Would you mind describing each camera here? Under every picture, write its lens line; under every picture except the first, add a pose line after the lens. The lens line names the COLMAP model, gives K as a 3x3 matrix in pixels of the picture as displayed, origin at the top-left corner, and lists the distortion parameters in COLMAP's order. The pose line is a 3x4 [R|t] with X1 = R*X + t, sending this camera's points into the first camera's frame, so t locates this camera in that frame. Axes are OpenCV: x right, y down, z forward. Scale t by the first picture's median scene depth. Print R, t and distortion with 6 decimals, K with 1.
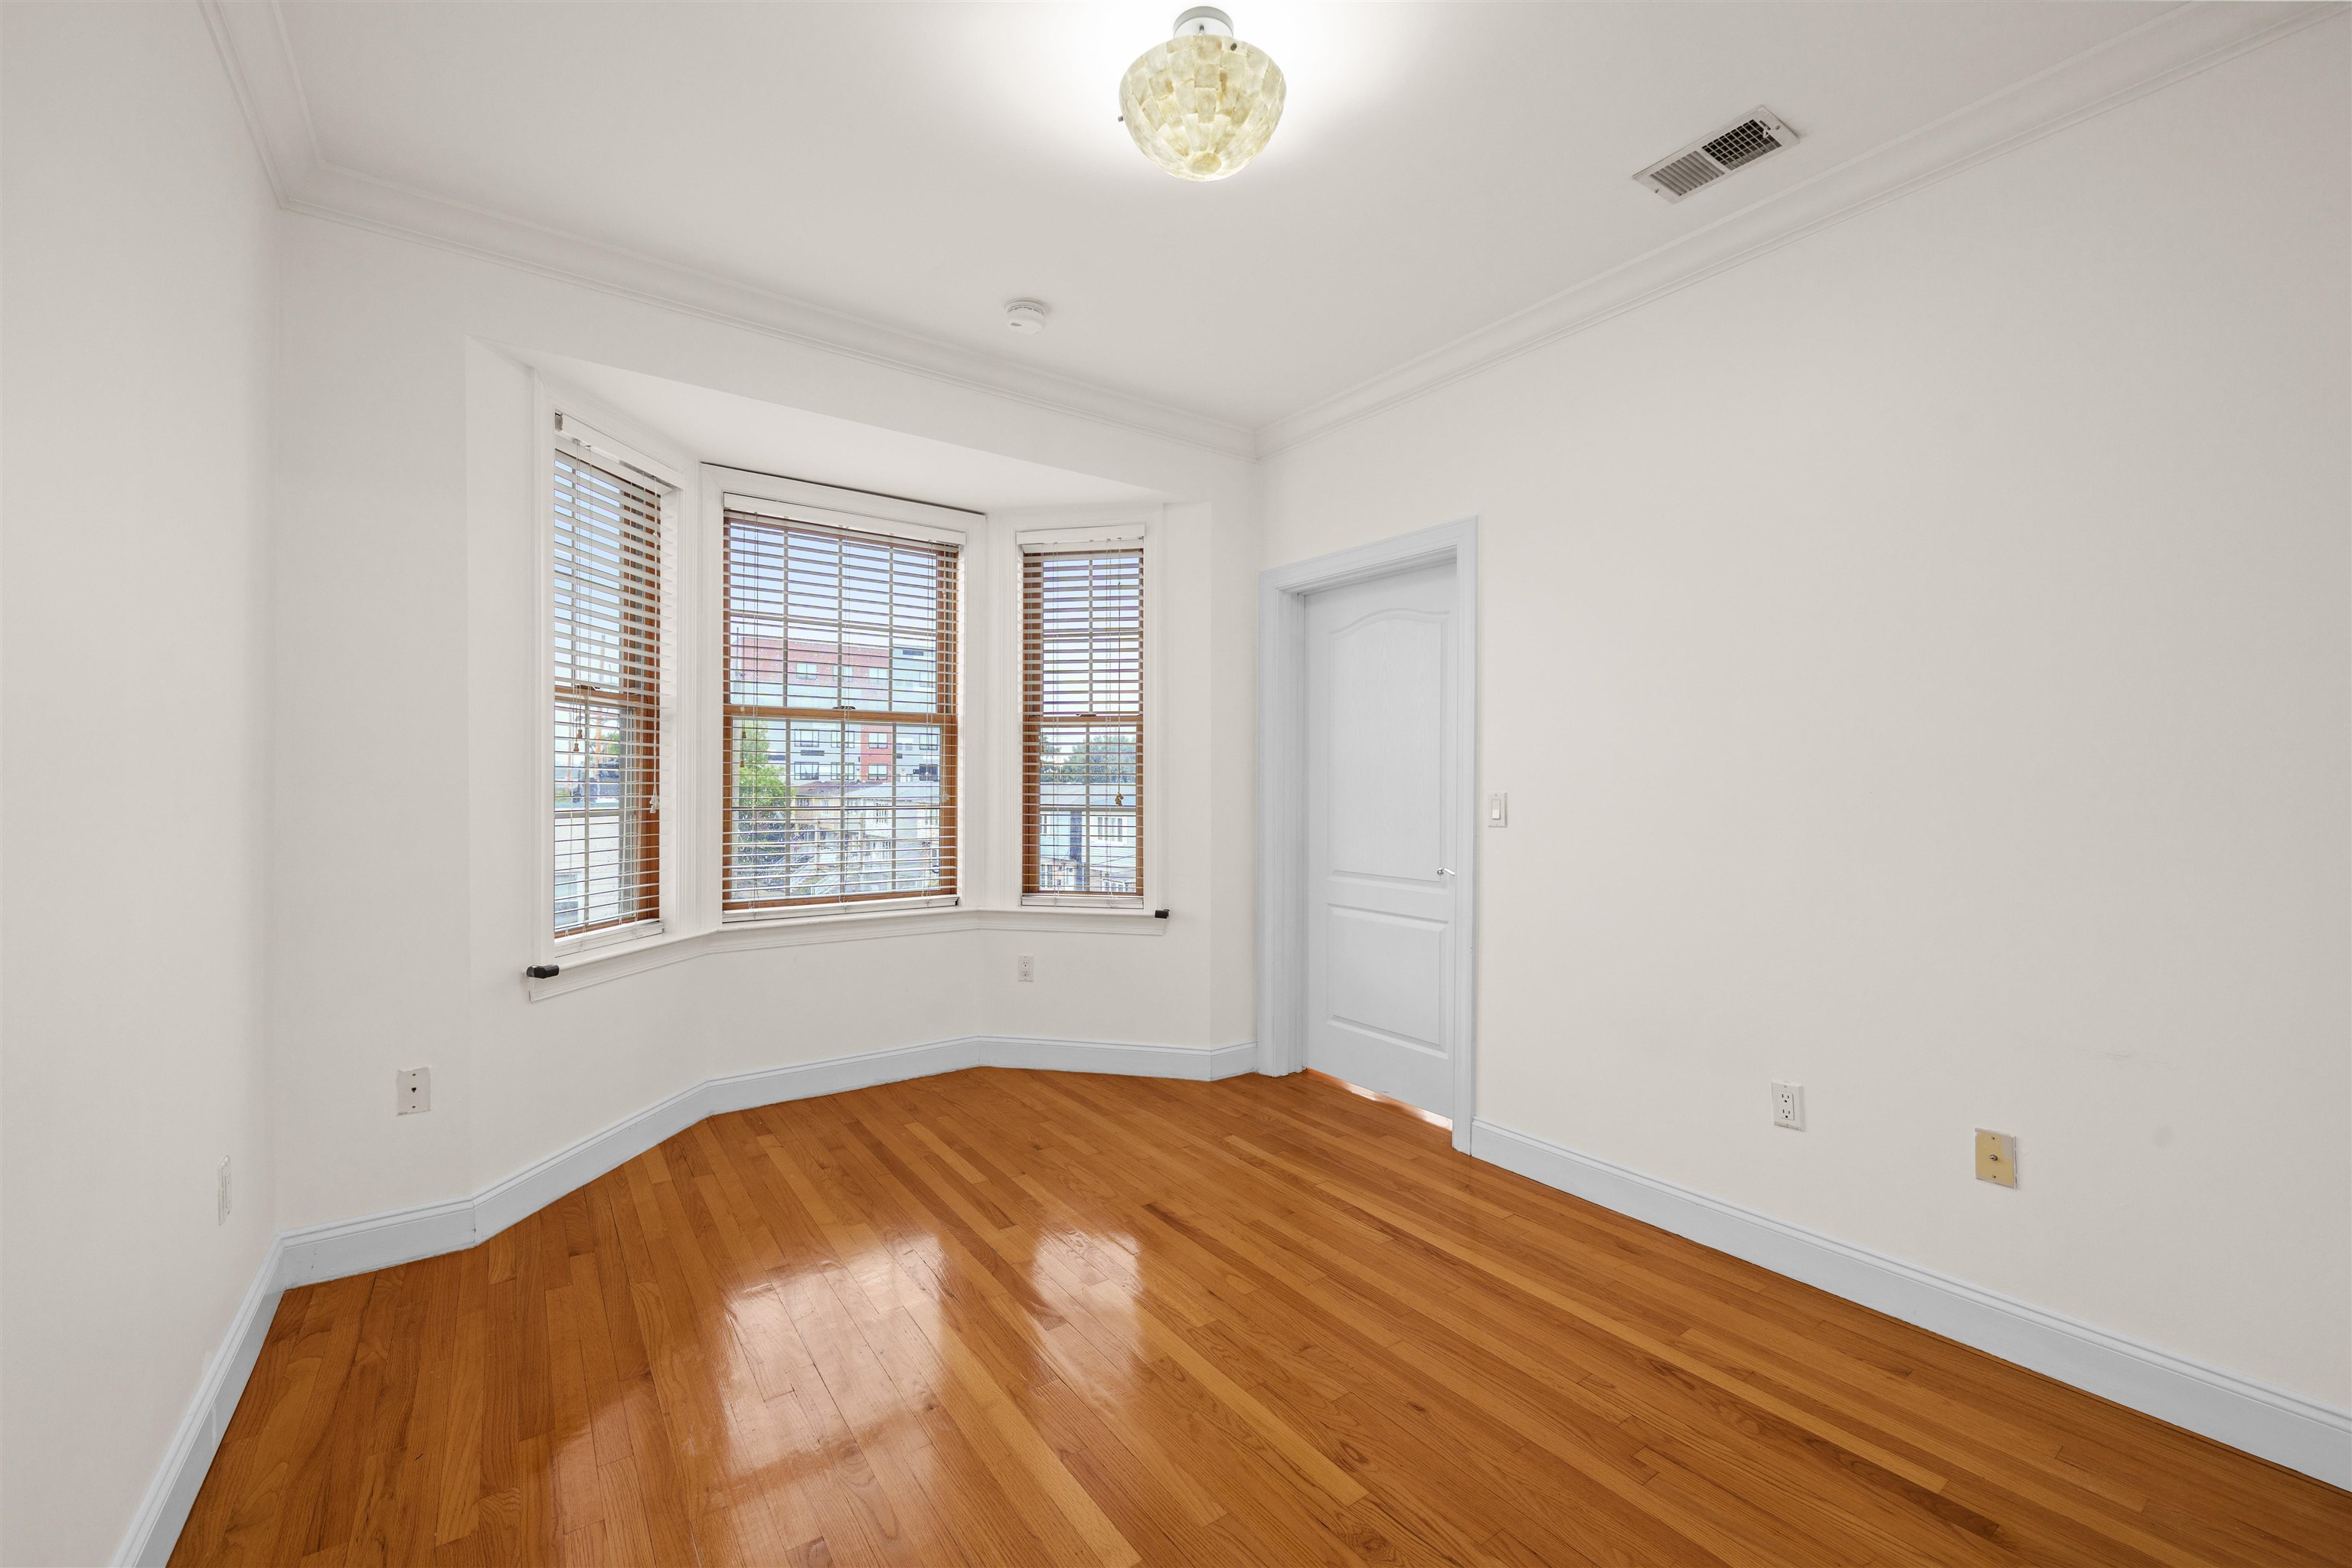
lens RADIAL K [[953.5, 0, 1165.6], [0, 953.5, 787.0], [0, 0, 1]] dist [-0.001312, 0.000009]
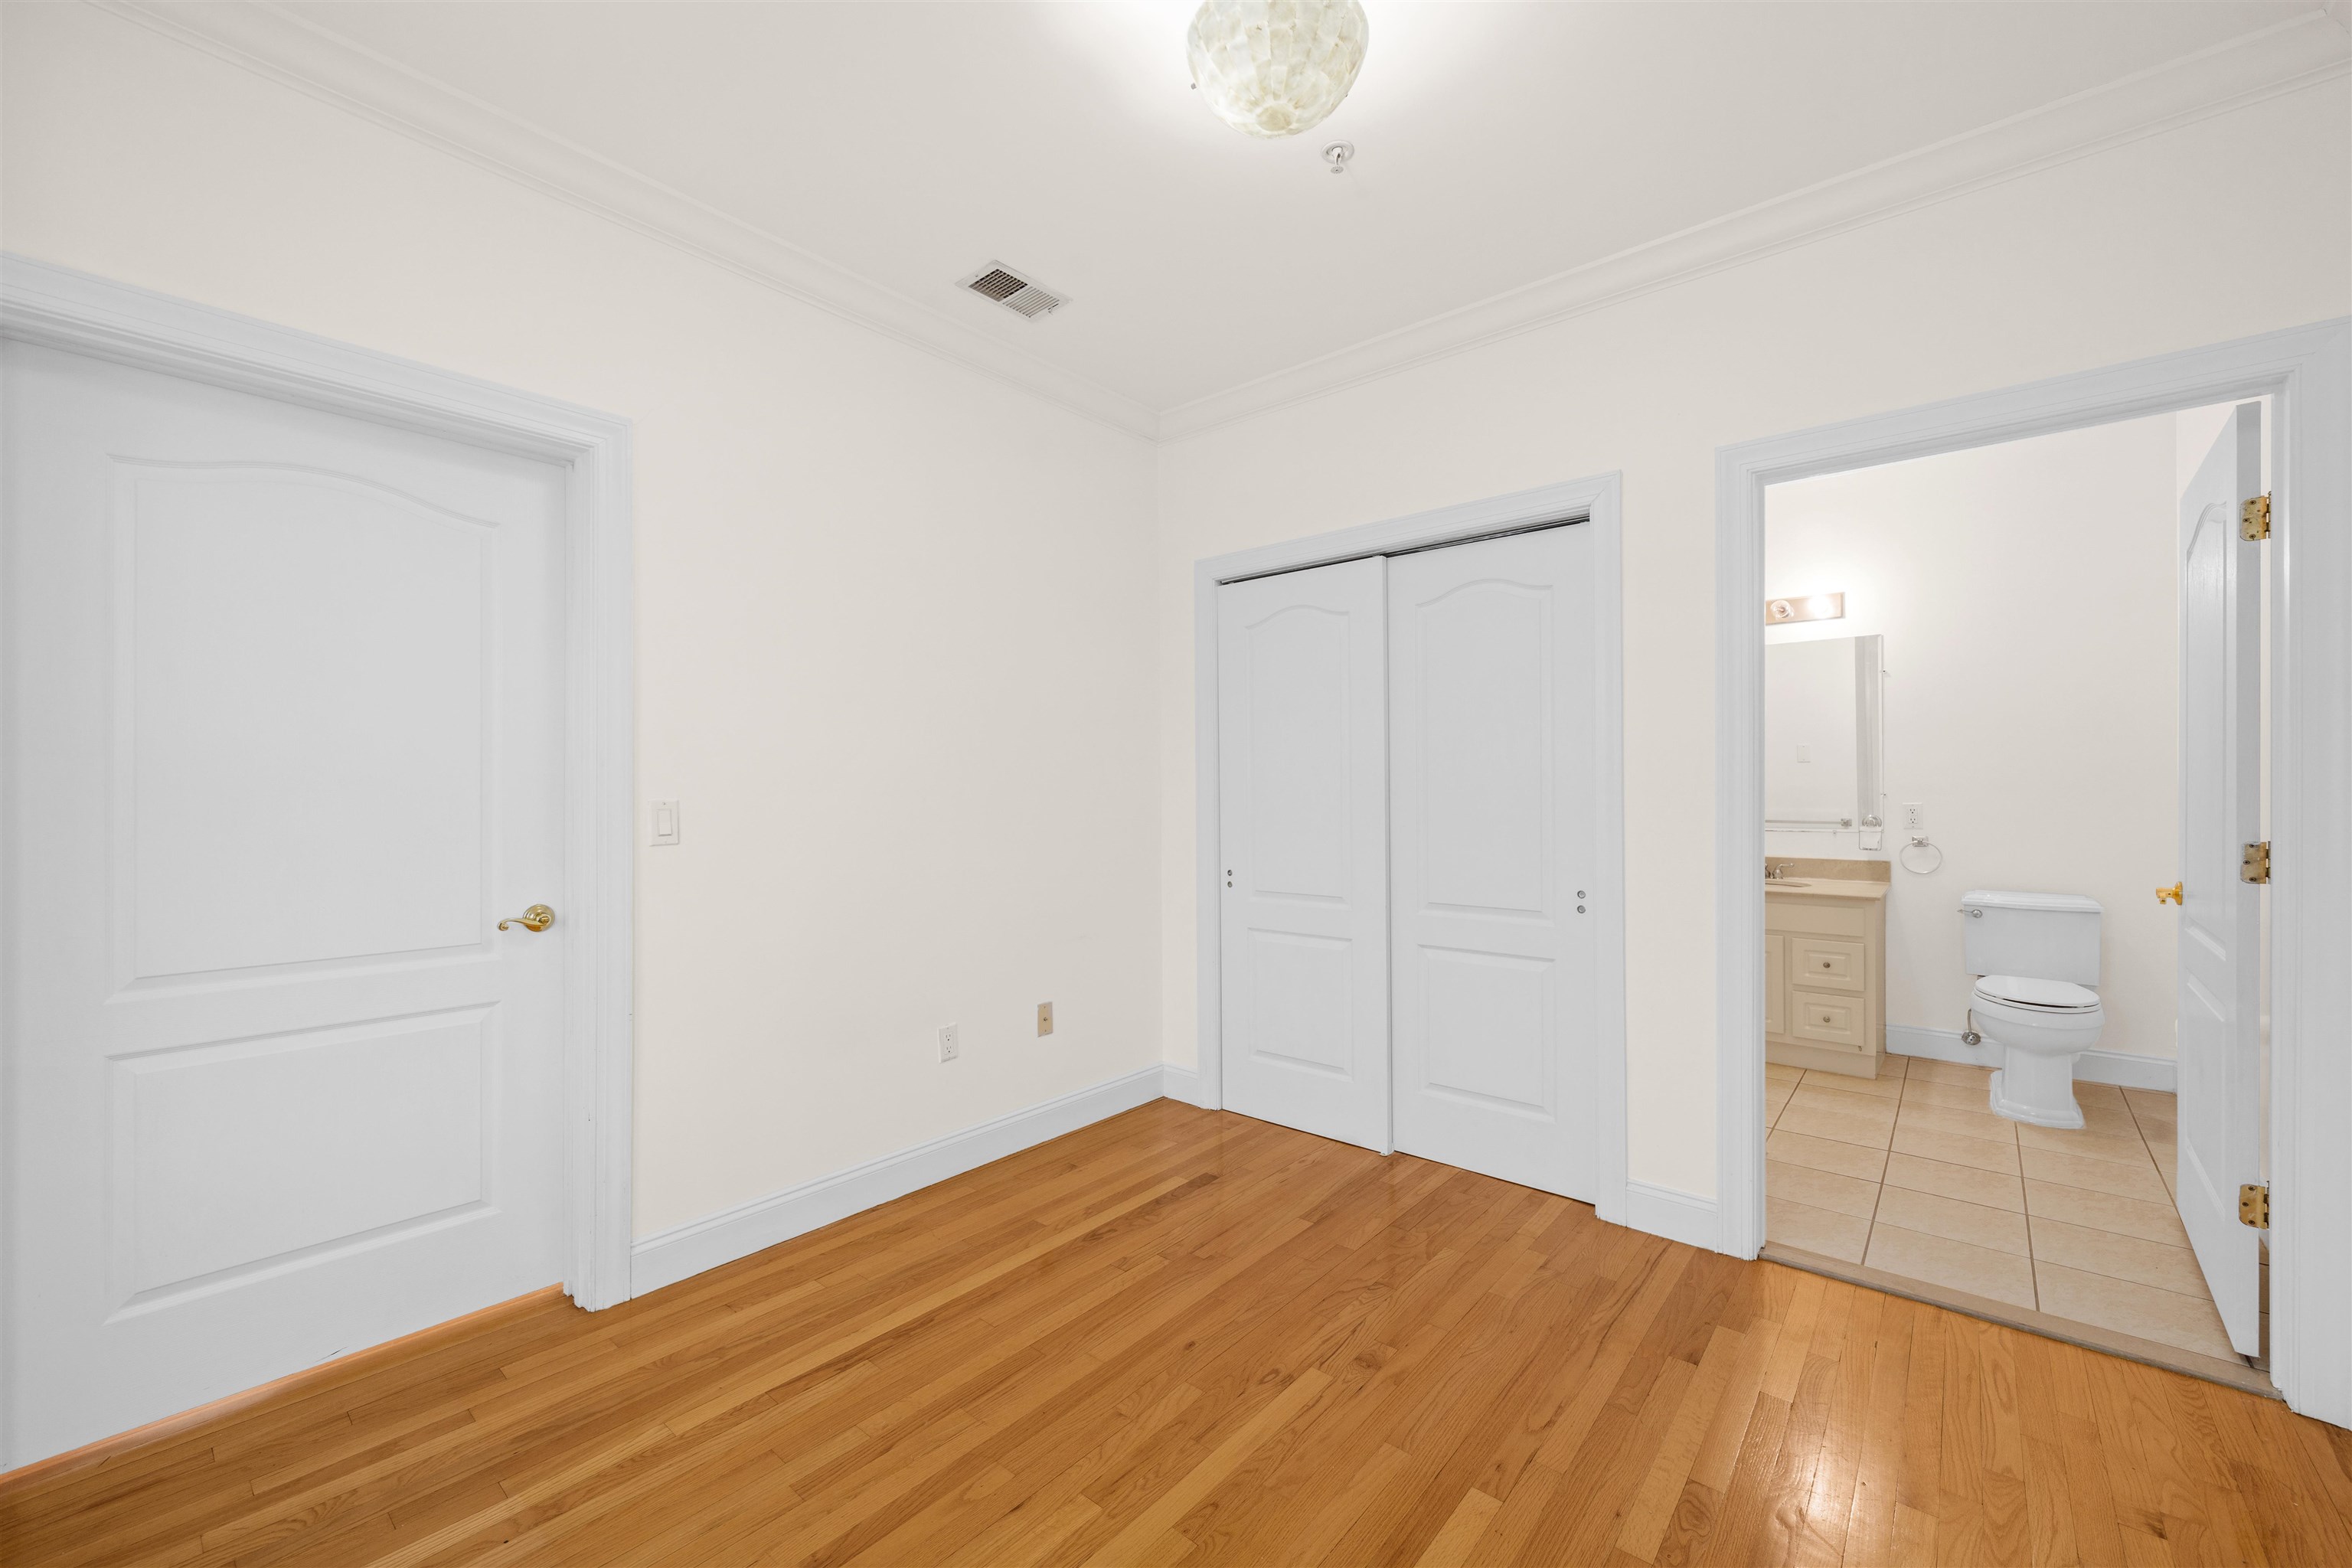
lens RADIAL K [[953.5, 0, 1165.6], [0, 953.5, 787.0], [0, 0, 1]] dist [-0.001312, 0.000009]
pose [[-0.251006, -0.000115, 0.967985, -0.639684], [0.004908, 0.999987, 0.001392, -0.006035], [-0.967973, 0.005101, -0.251003, 1.026051]]
